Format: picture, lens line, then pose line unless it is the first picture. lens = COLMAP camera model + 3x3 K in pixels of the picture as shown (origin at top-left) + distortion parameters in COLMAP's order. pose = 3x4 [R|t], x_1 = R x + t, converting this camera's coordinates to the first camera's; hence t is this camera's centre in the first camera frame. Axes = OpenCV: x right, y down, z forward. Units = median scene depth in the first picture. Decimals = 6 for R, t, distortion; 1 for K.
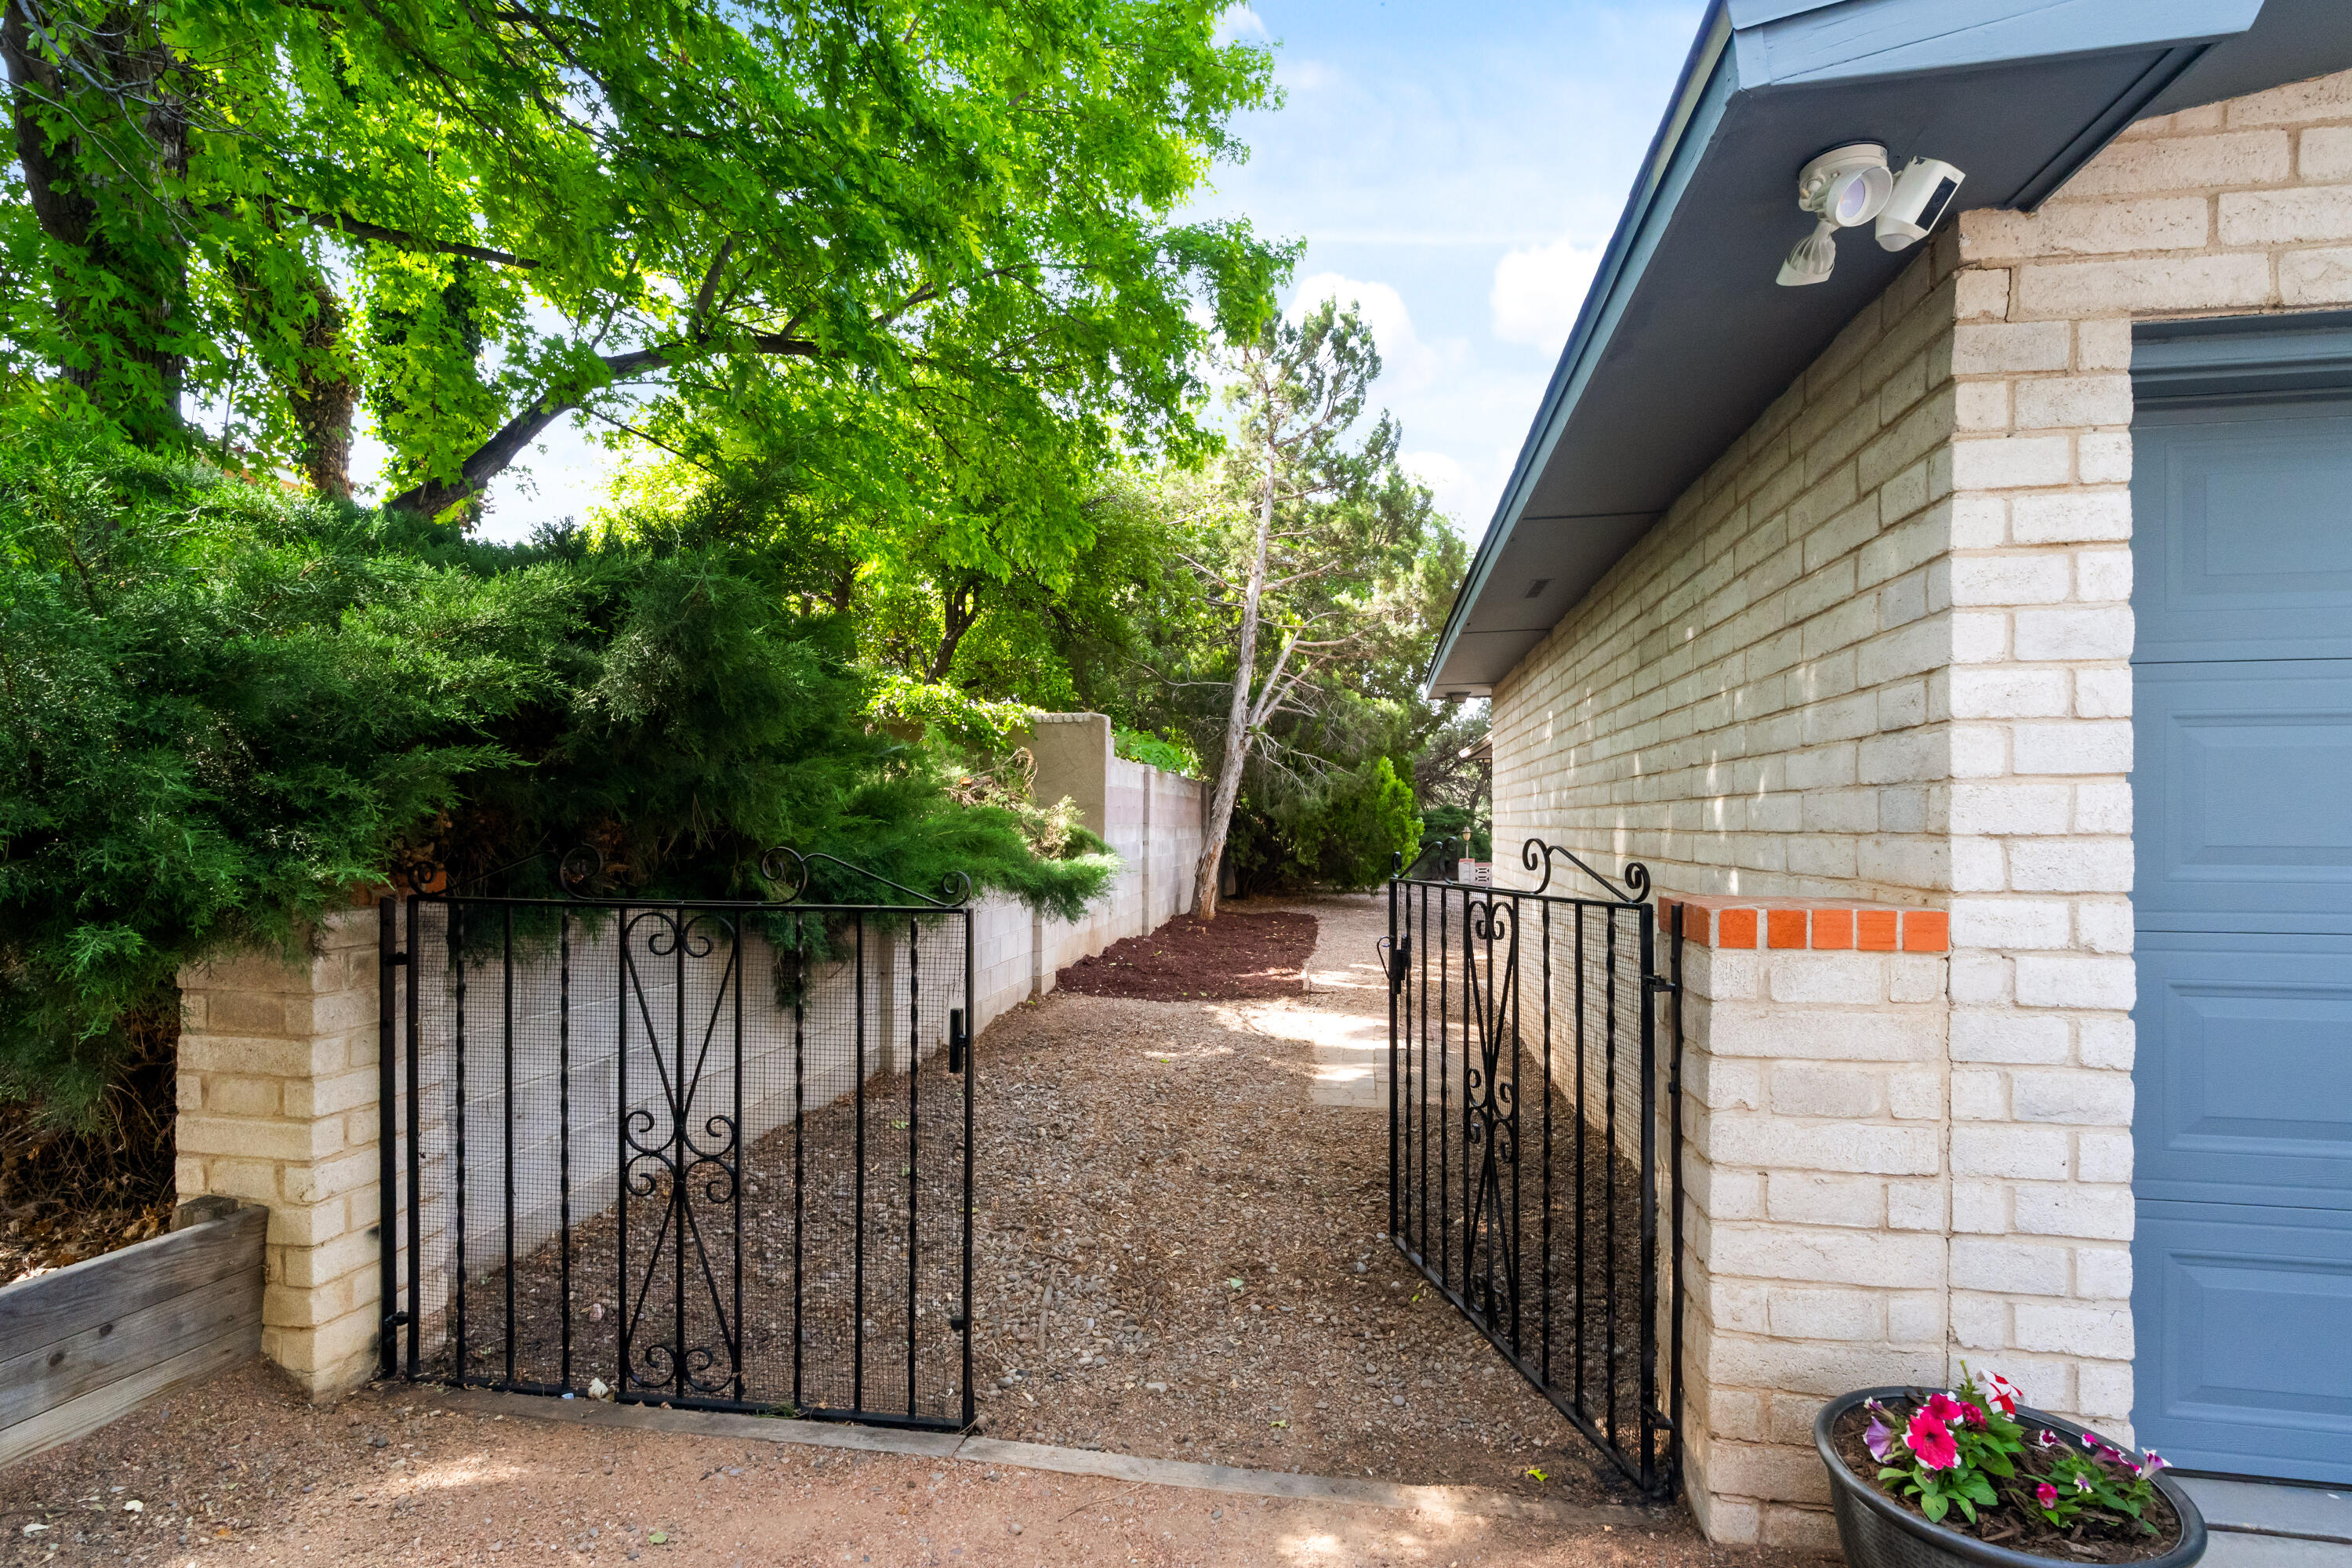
lens RADIAL K [[1097.1, 0, 1156.9], [0, 1097.1, 807.9], [0, 0, 1]] dist [-0.001559, 0.000038]
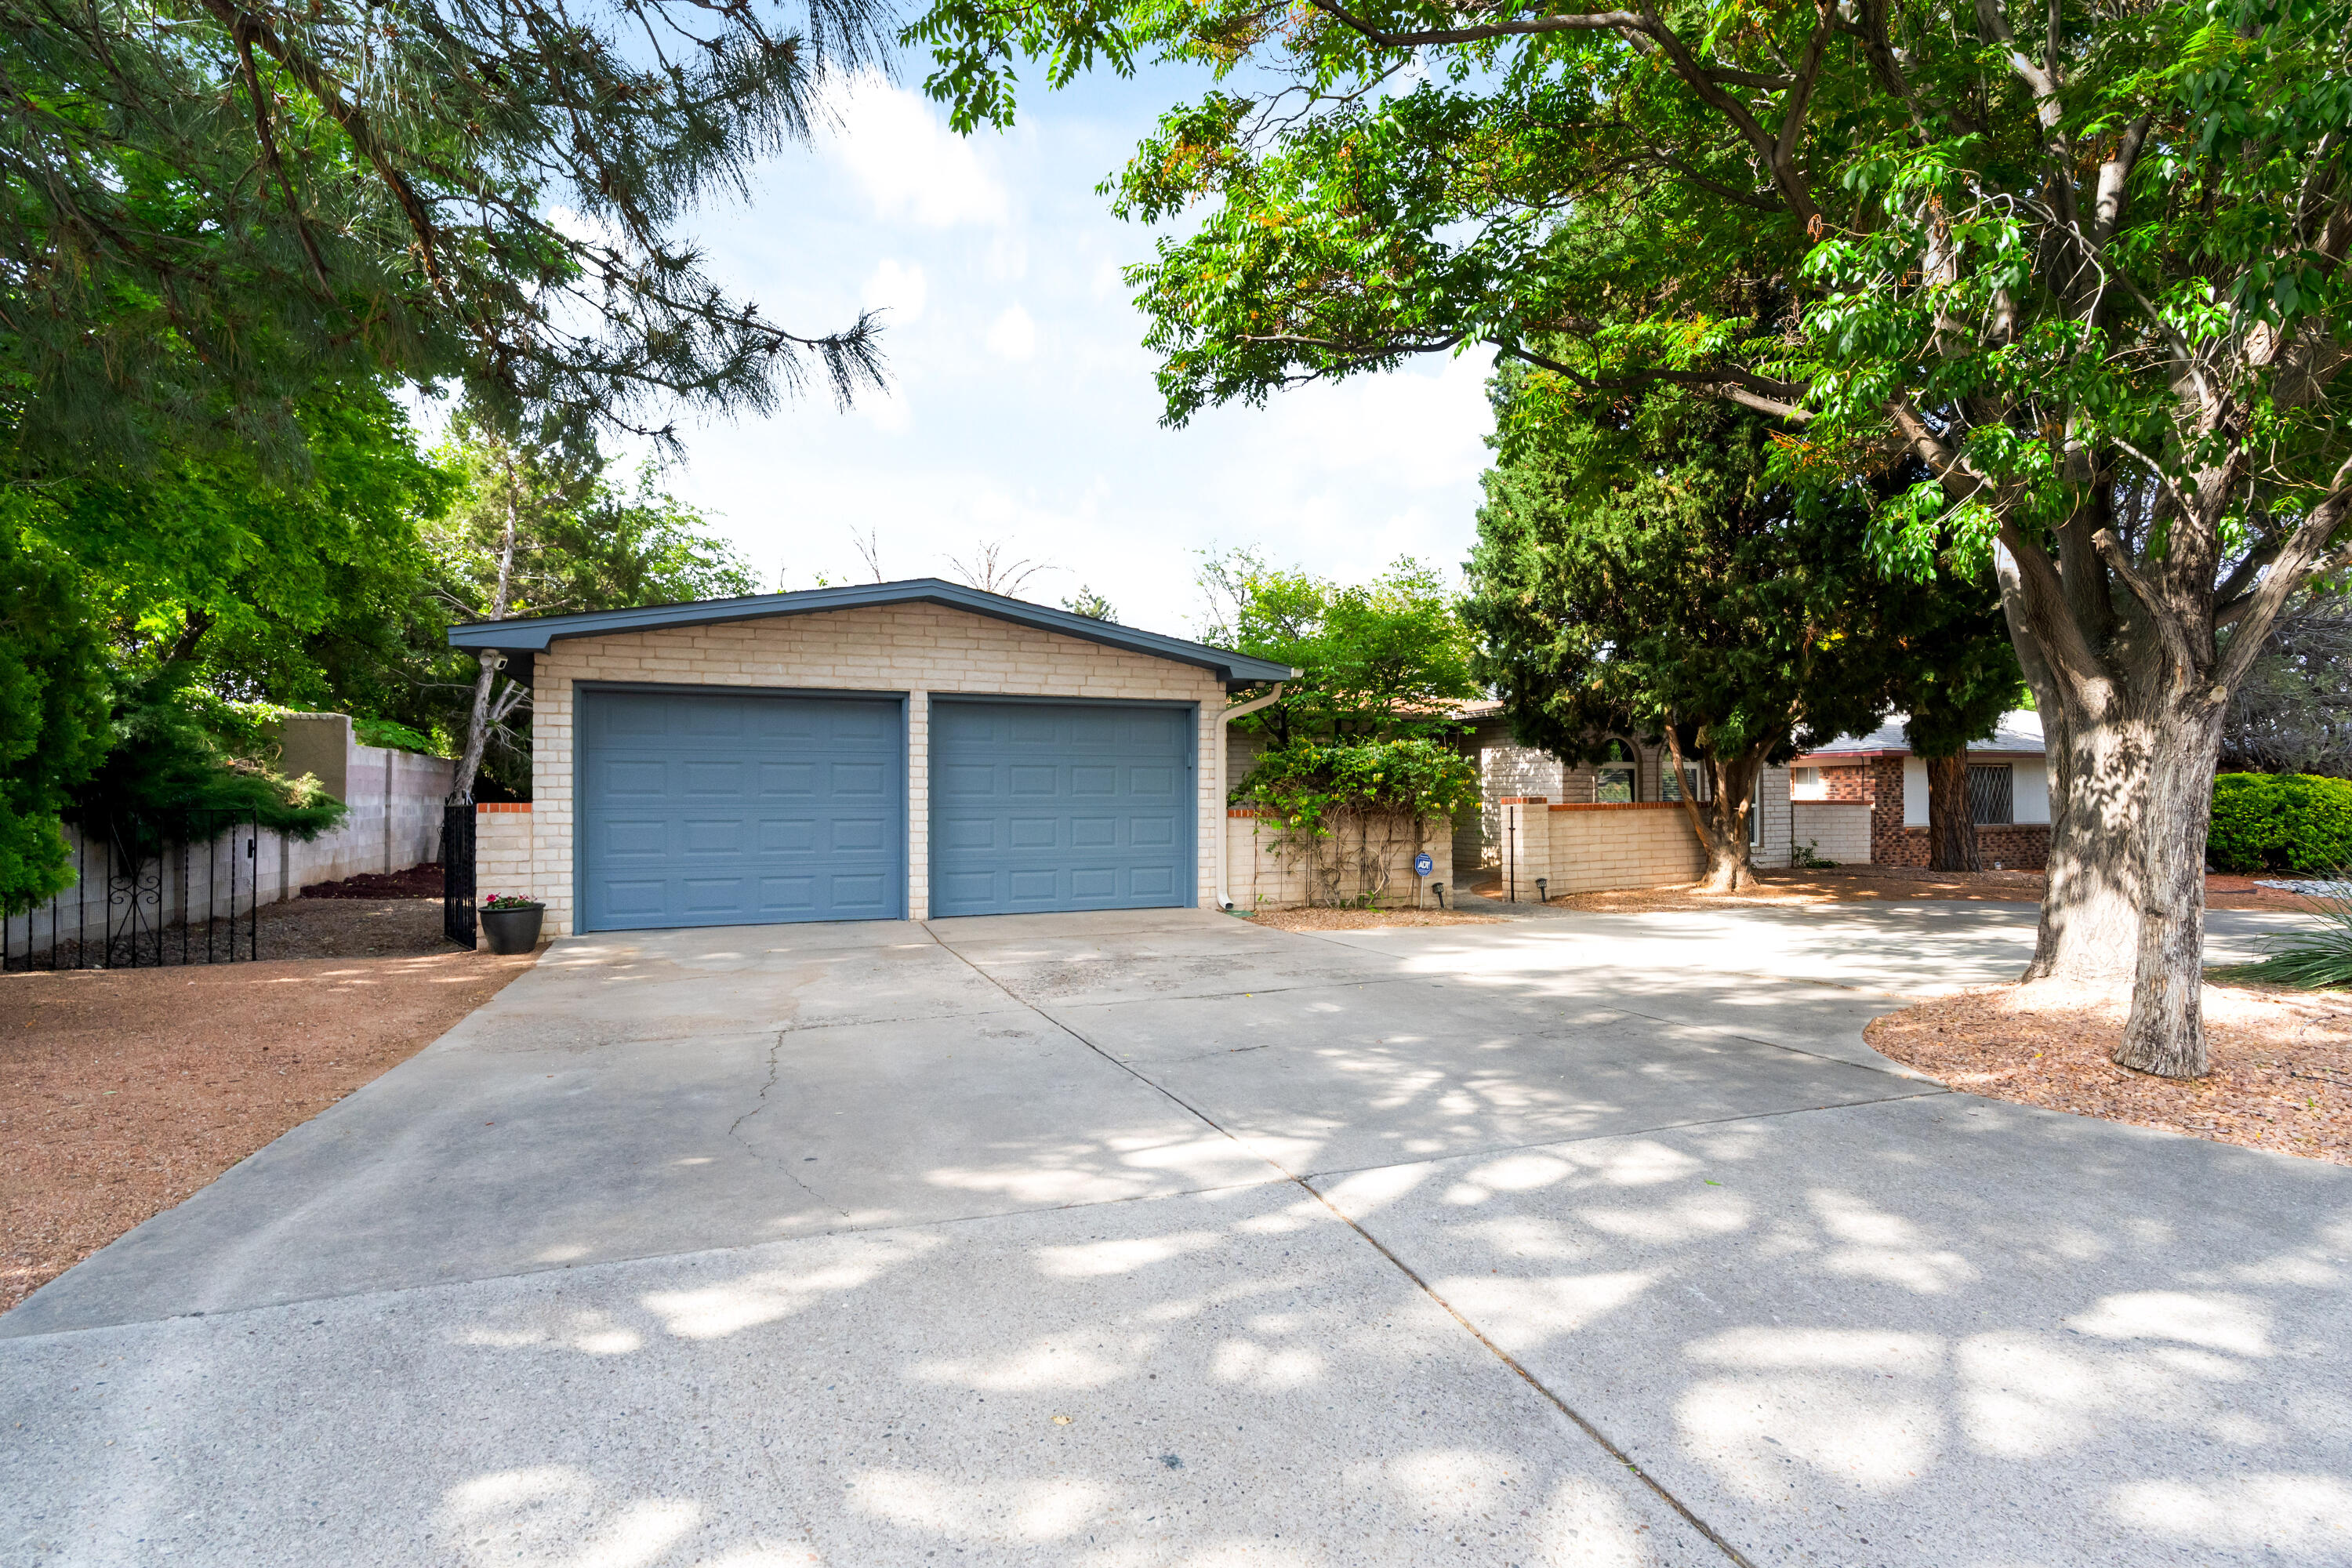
lens RADIAL K [[1100.6, 0, 1176.0], [0, 1100.6, 784.0], [0, 0, 1]] dist [-0.000237, 0.000020]
pose [[0.843138, 0.002922, 0.537689, 0.082551], [-0.003742, 0.999993, 0.000433, 0.000021], [-0.537684, -0.002377, 0.843143, -0.700935]]
